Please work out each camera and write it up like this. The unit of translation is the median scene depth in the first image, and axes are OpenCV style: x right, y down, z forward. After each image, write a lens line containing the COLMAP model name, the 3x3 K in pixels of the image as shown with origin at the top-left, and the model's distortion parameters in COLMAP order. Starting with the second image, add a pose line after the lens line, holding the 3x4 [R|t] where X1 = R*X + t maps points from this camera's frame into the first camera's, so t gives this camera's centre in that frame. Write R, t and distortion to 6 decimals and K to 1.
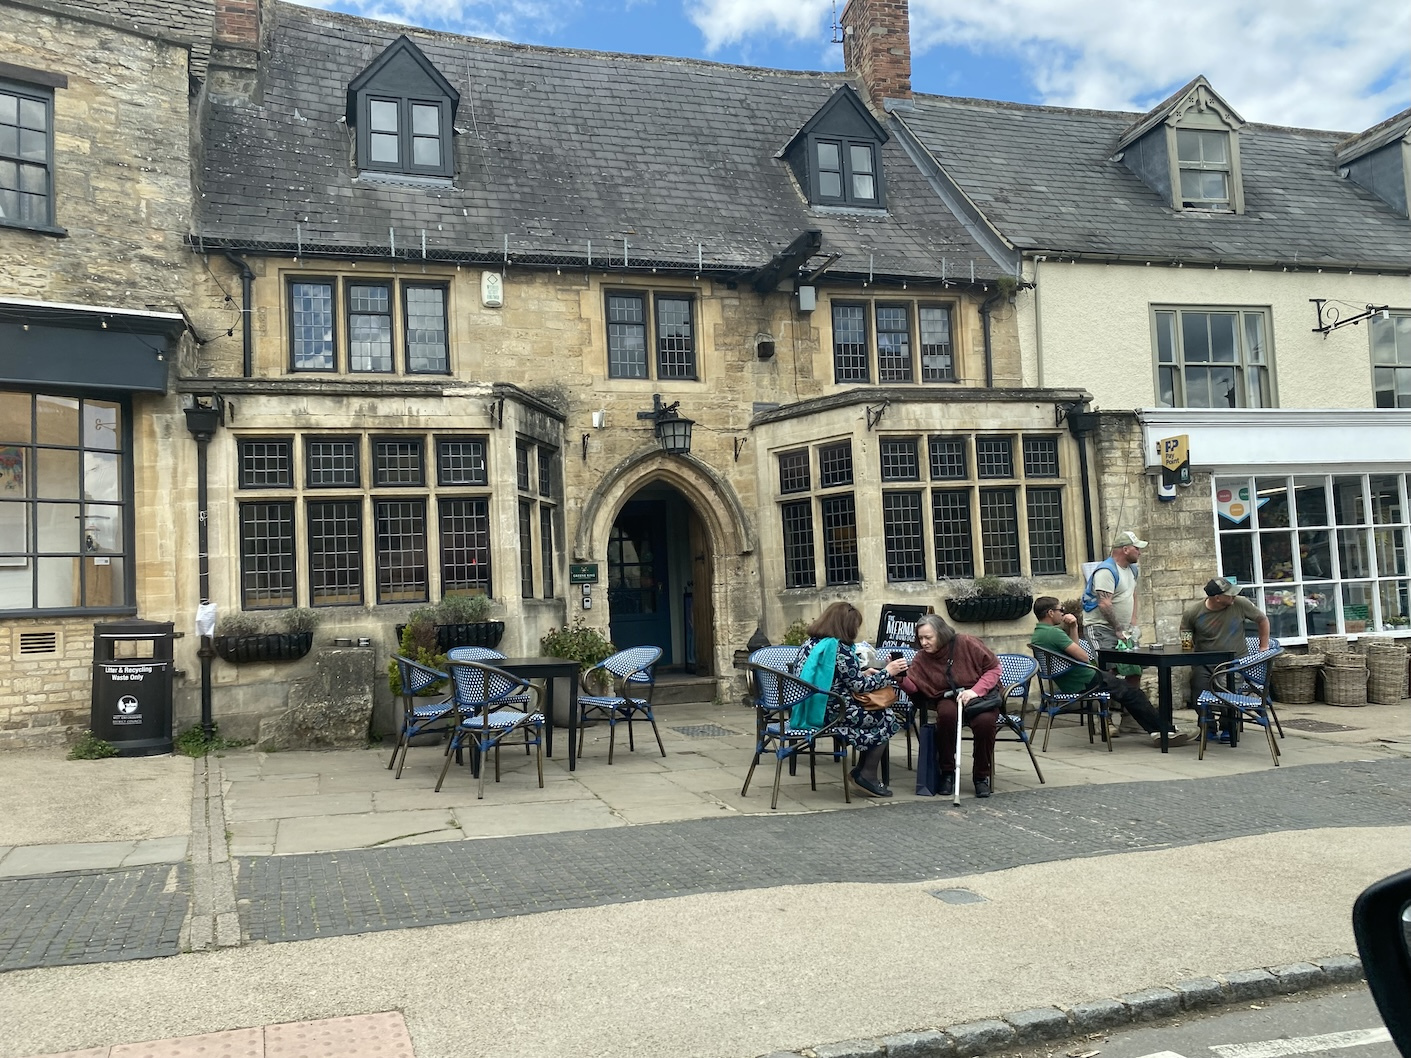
lens RADIAL K [[1058.5, 0, 703.7], [0, 1058.5, 543.2], [0, 0, 1]] dist [0.013782, -0.009672]
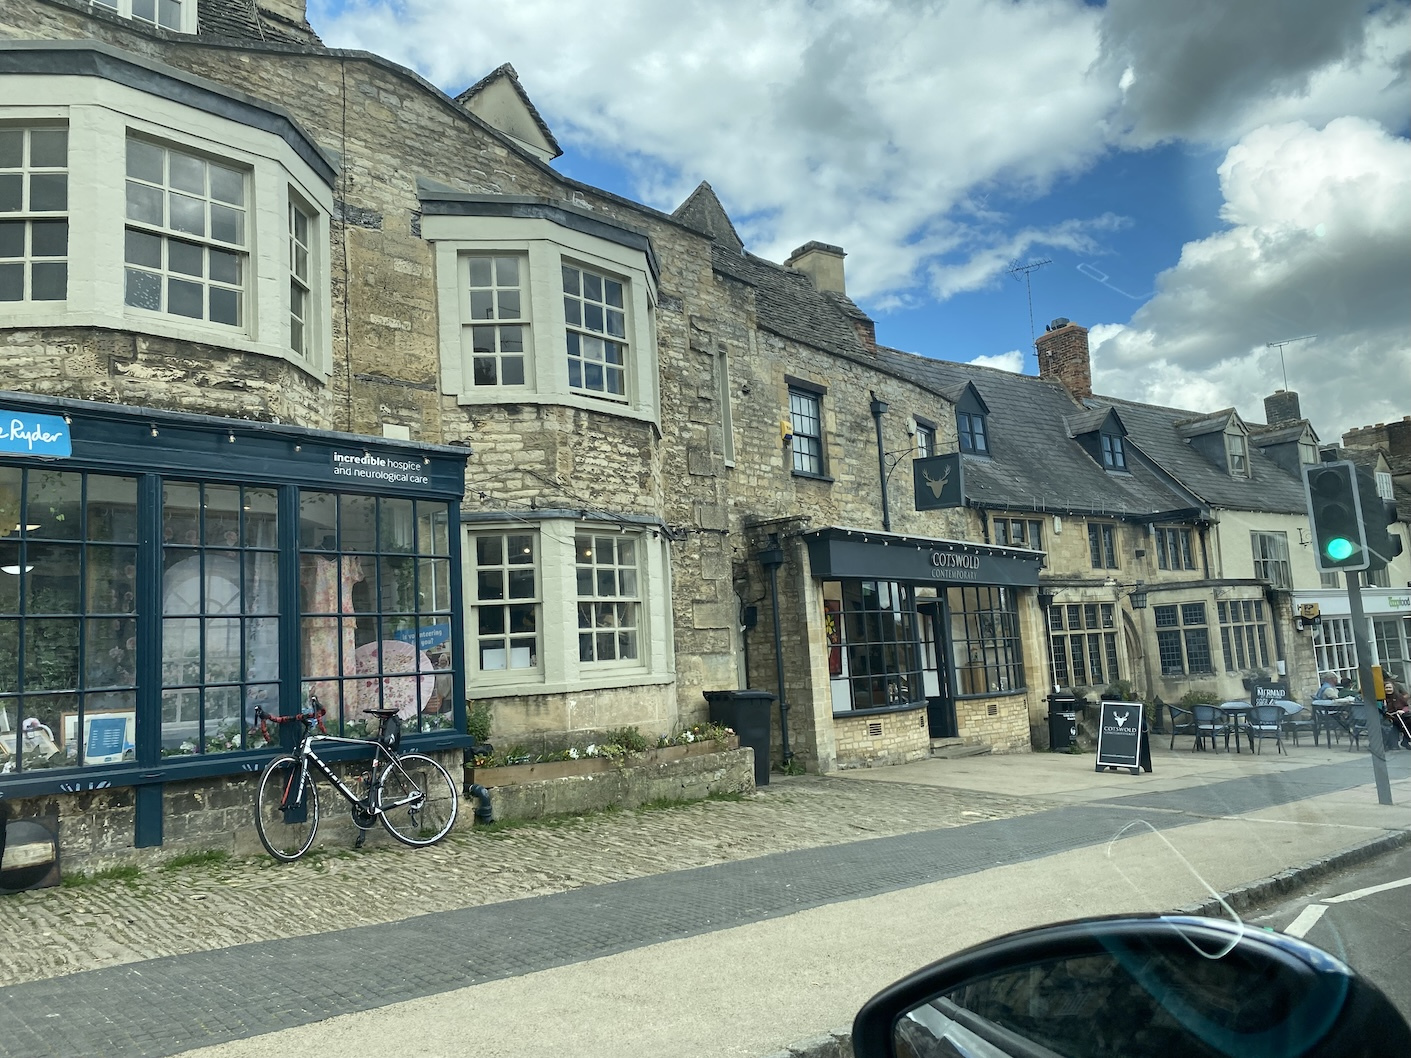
lens RADIAL K [[1058.5, 0, 707.2], [0, 1058.5, 521.0], [0, 0, 1]] dist [0.013782, -0.009672]
pose [[0.934348, 0.039407, 0.354176, -1.505581], [-0.006252, 0.995527, -0.094272, -0.053910], [-0.356307, 0.085869, 0.930415, -0.615523]]
